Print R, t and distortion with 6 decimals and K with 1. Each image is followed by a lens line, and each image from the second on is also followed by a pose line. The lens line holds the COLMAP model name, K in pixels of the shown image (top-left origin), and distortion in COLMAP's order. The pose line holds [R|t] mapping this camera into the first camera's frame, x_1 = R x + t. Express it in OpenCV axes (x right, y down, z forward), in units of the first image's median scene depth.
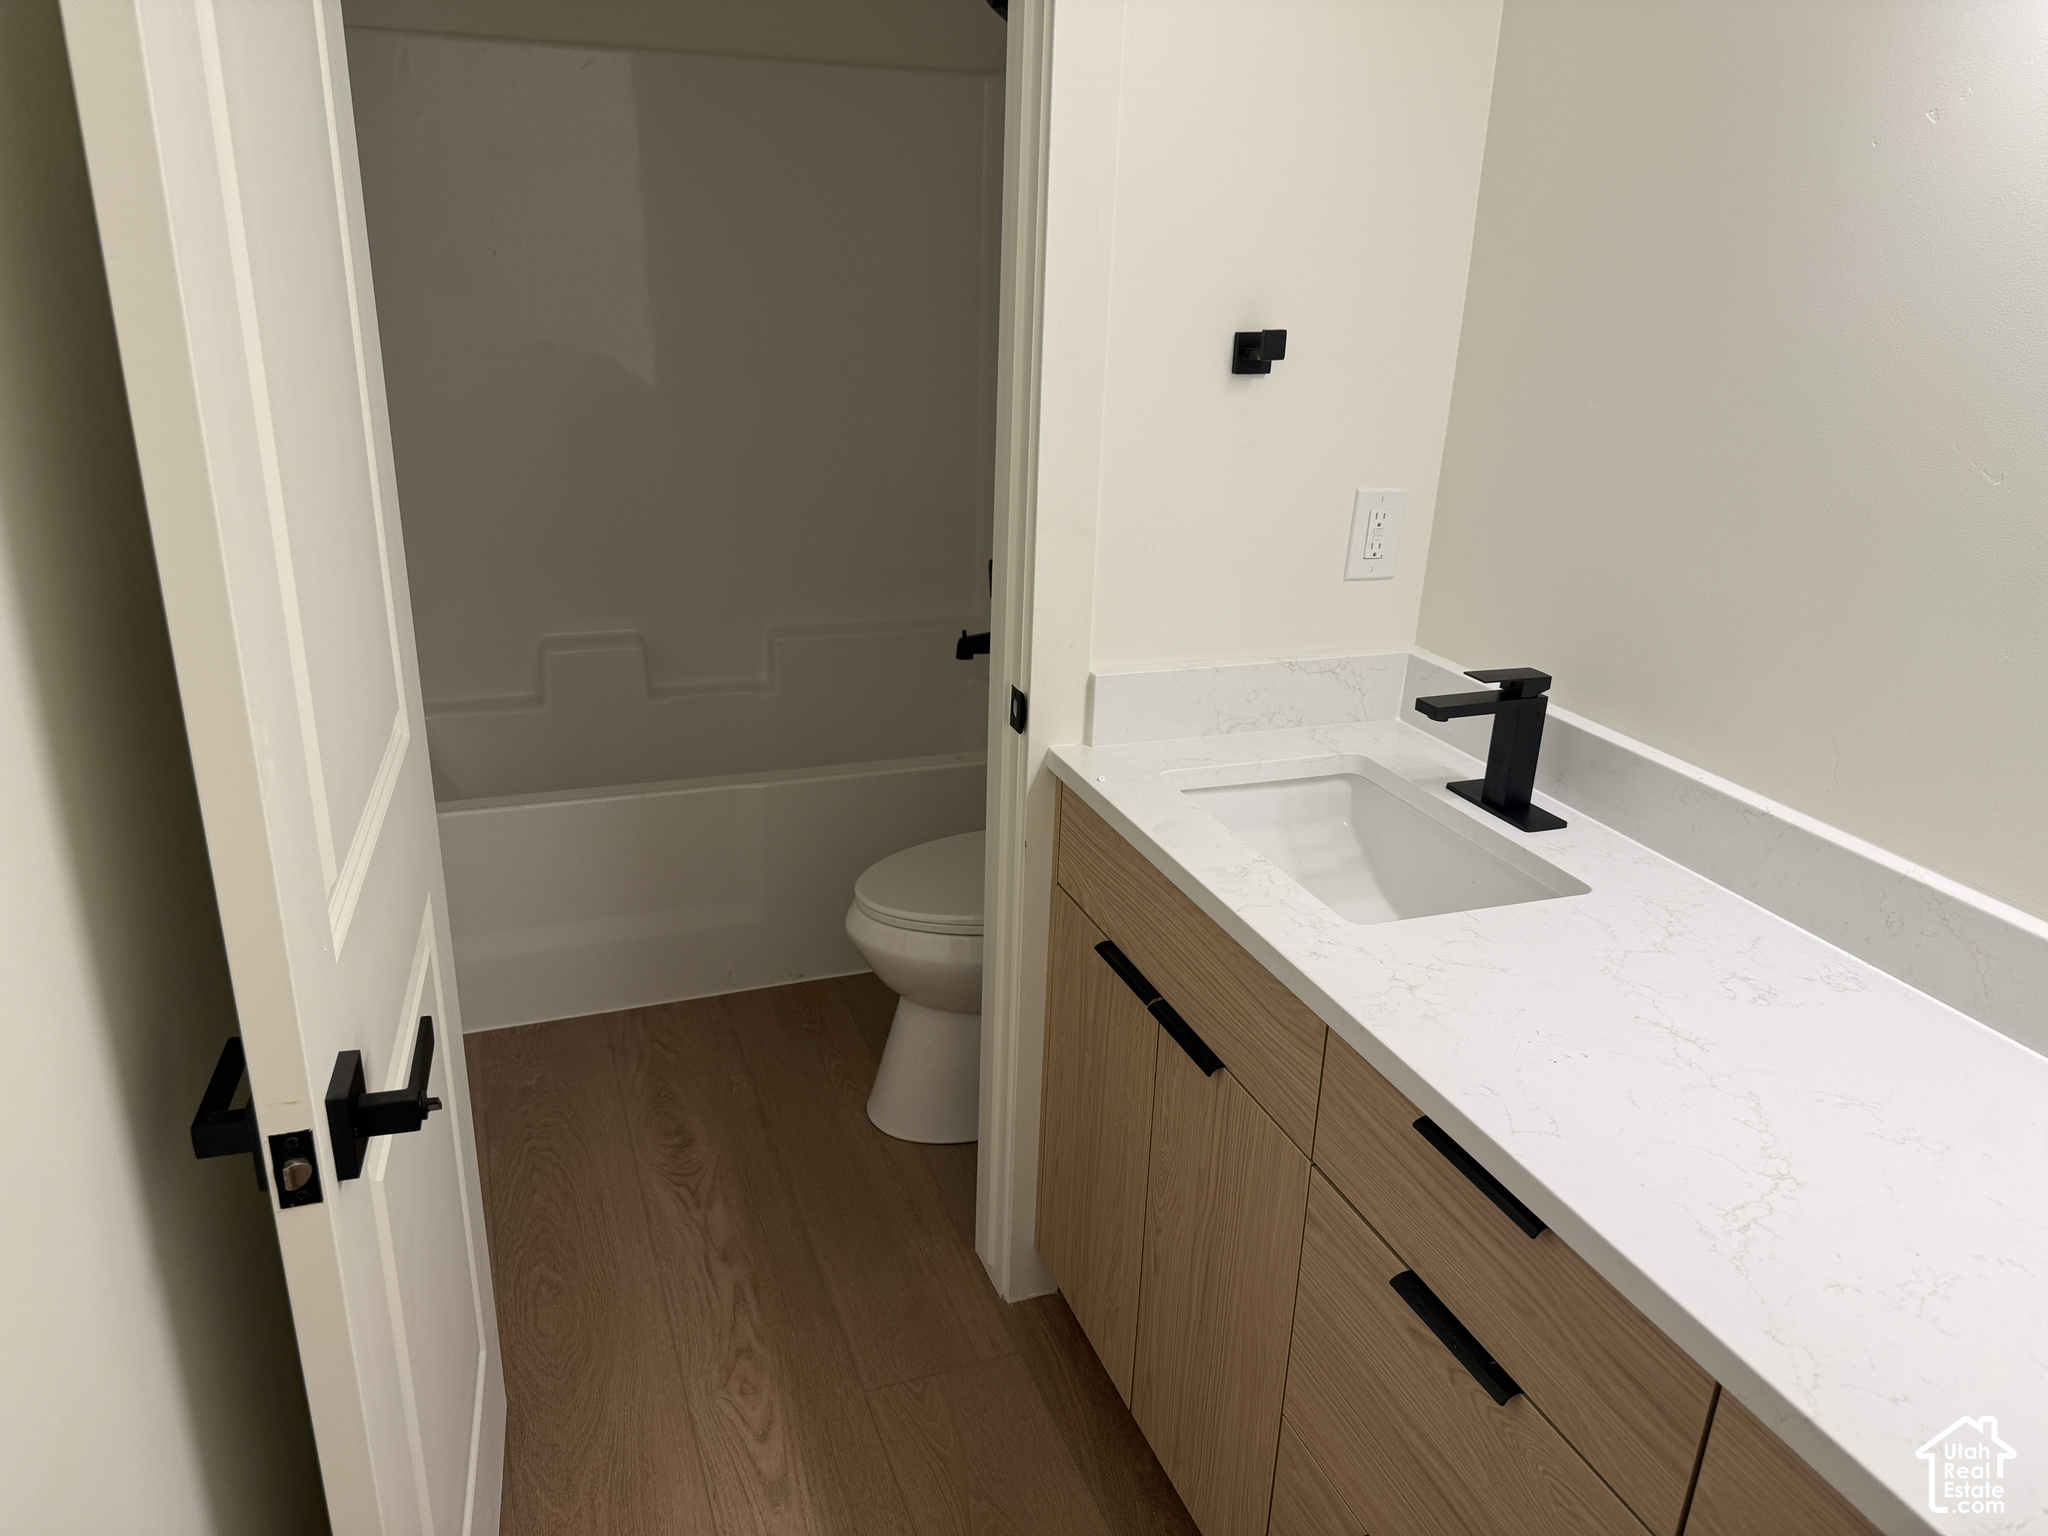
lens RADIAL K [[1442.2, 0, 1071.5], [0, 1442.2, 775.5], [0, 0, 1]] dist [0.076558, -0.103145]
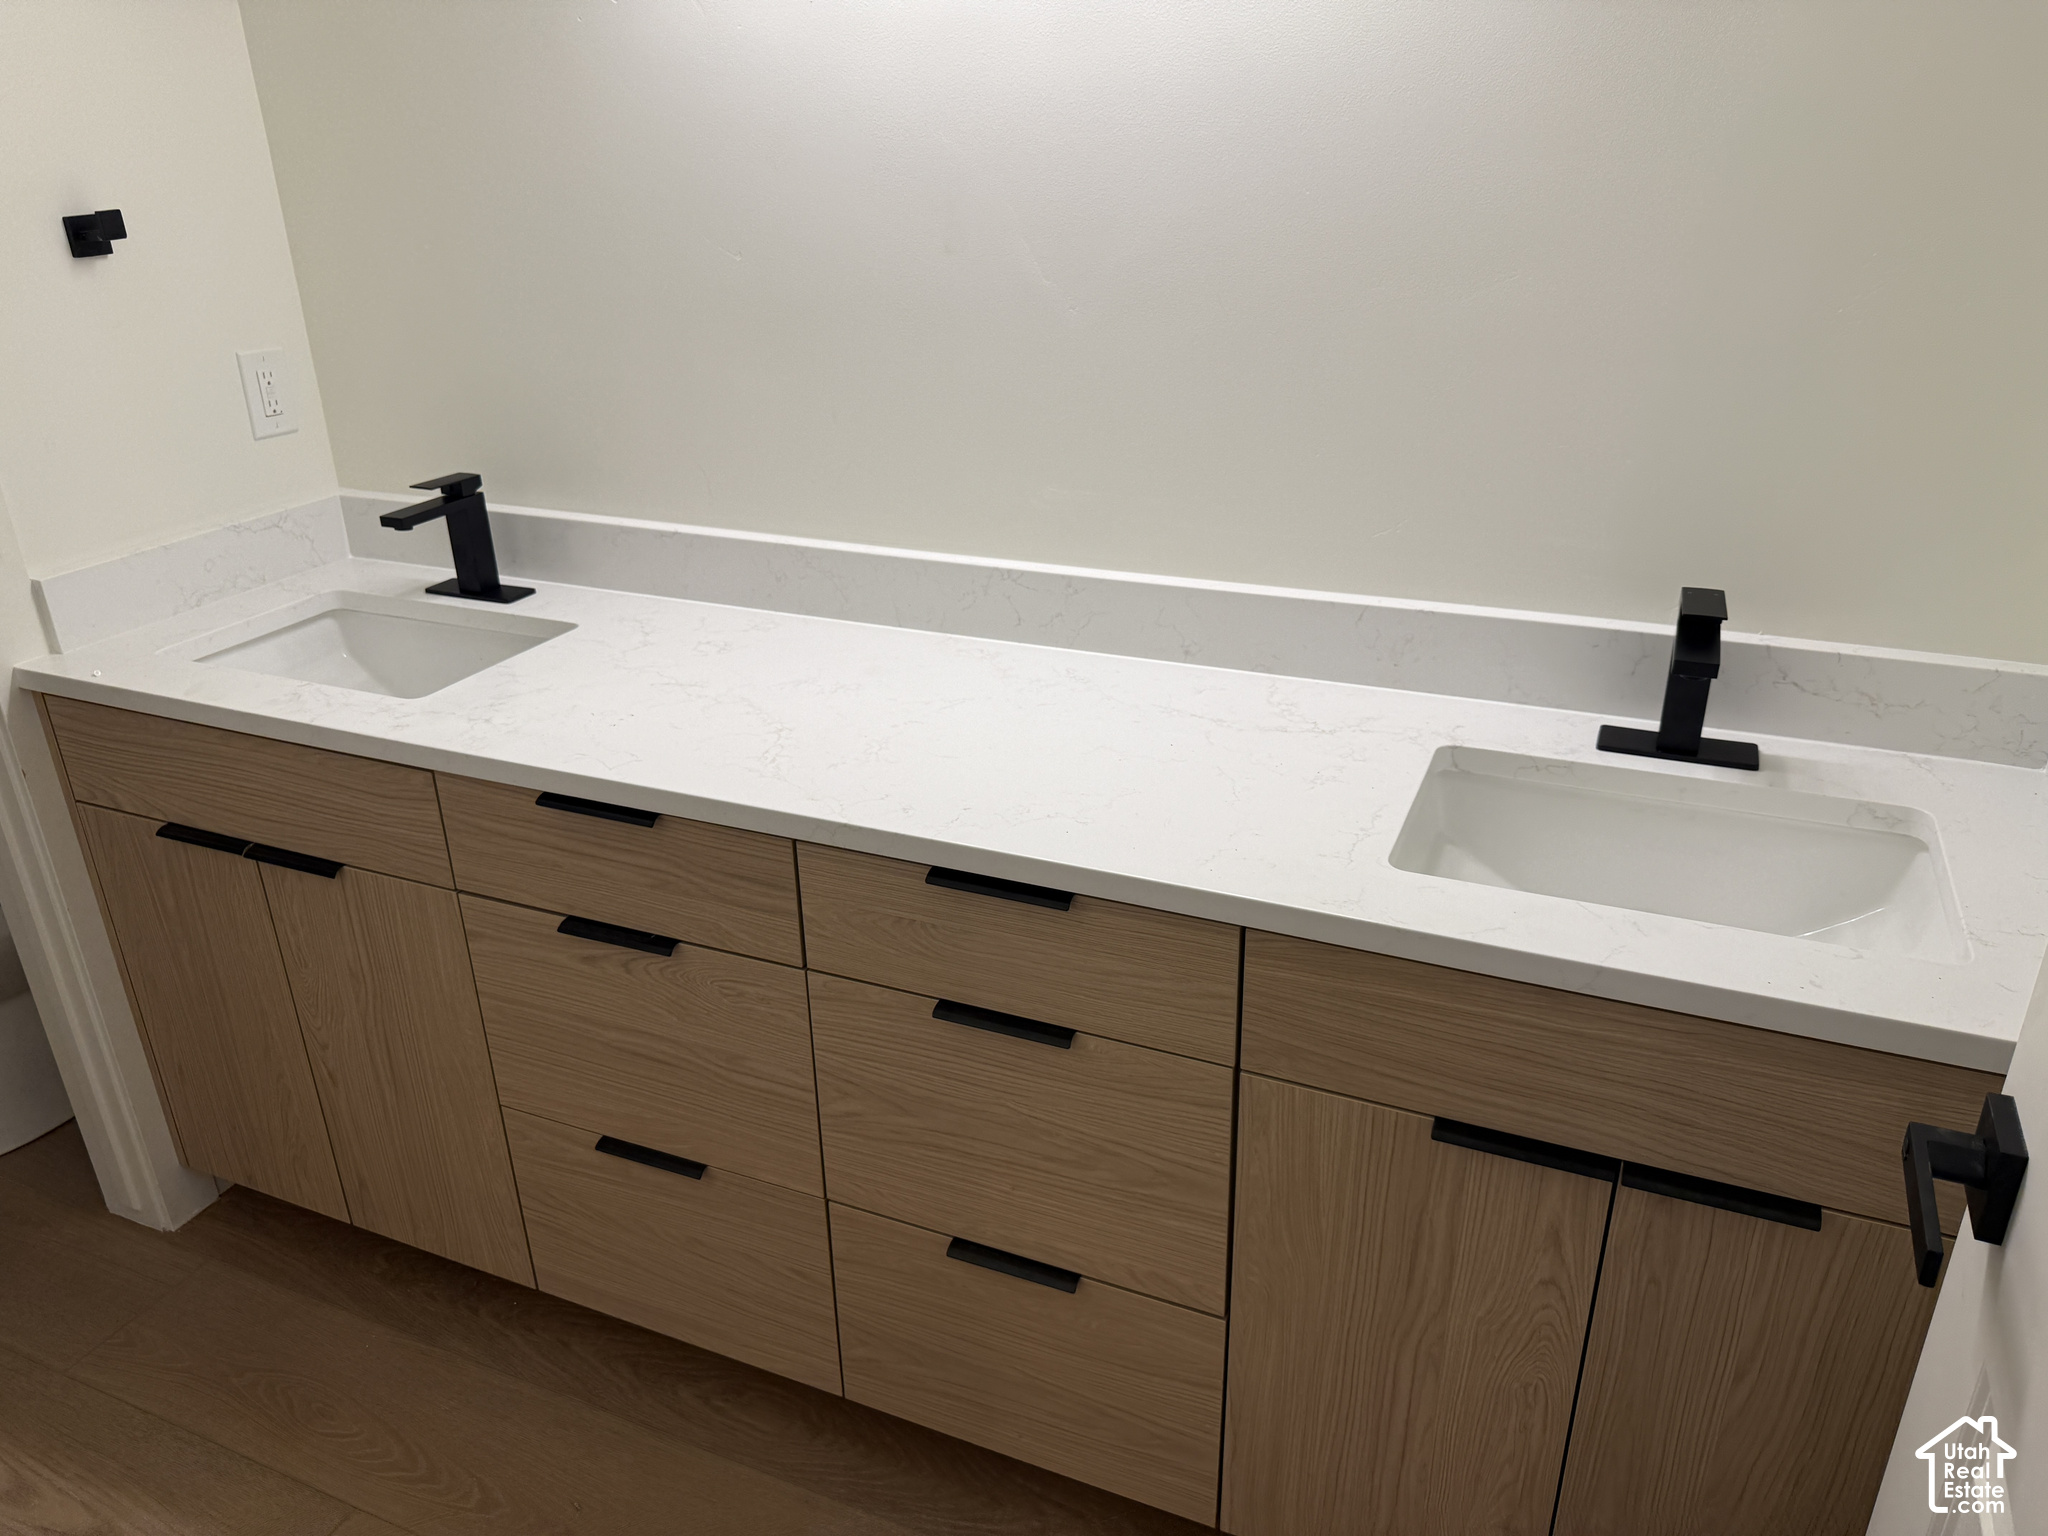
lens RADIAL K [[1447.4, 0, 1024.0], [0, 1447.4, 768.0], [0, 0, 1]] dist [-0.008107, -0.018829]
pose [[0.711819, -0.340756, 0.614166, -0.157459], [0.290905, 0.938934, 0.183788, 0.067852], [-0.639288, 0.047840, 0.767478, -0.177539]]
